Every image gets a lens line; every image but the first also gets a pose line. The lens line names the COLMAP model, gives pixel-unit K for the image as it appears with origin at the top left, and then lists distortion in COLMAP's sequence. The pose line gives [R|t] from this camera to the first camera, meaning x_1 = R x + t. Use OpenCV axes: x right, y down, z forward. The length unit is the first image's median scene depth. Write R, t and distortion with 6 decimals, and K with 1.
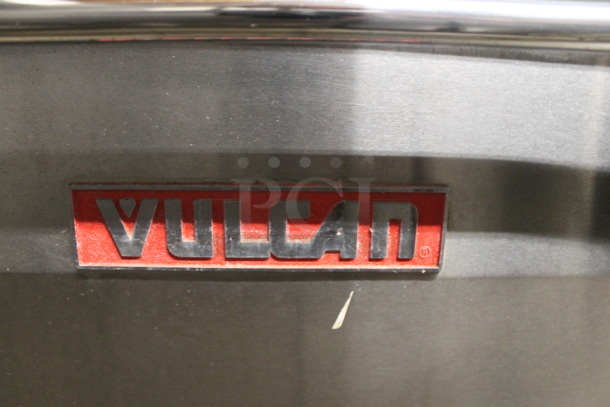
lens RADIAL K [[503.3, 0, 305.0], [0, 503.3, 203.5], [0, 0, 1]] dist [-0.107479, 0.007698]
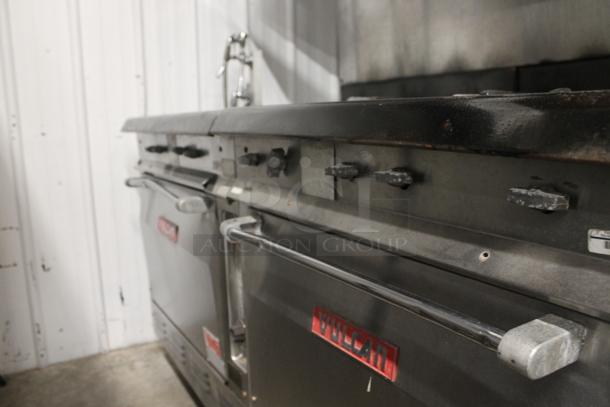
lens RADIAL K [[503.3, 0, 305.0], [0, 503.3, 203.5], [0, 0, 1]] dist [-0.107479, 0.007698]
pose [[0.531783, 0.120858, -0.838213, 2.302869], [-0.487749, 0.852835, -0.186474, 0.047571], [0.692321, 0.508001, 0.512471, -1.254424]]
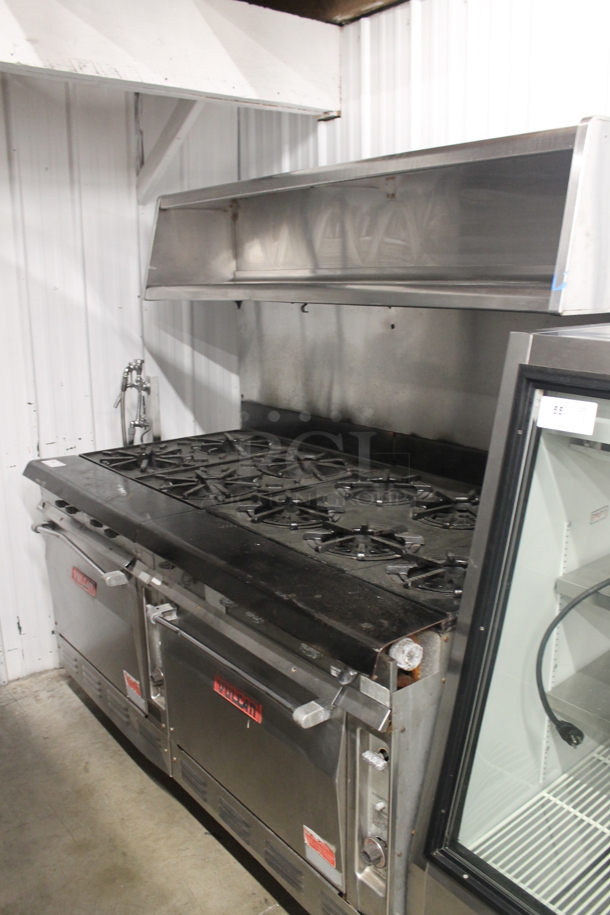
lens RADIAL K [[755.0, 0, 305.0], [0, 755.0, 457.5], [0, 0, 1]] dist [-0.107479, 0.007698]
pose [[0.638256, 0.163755, -0.752206, 5.913489], [-0.449711, 0.872366, -0.191672, -0.975811], [0.624811, 0.460611, 0.630435, -4.716863]]
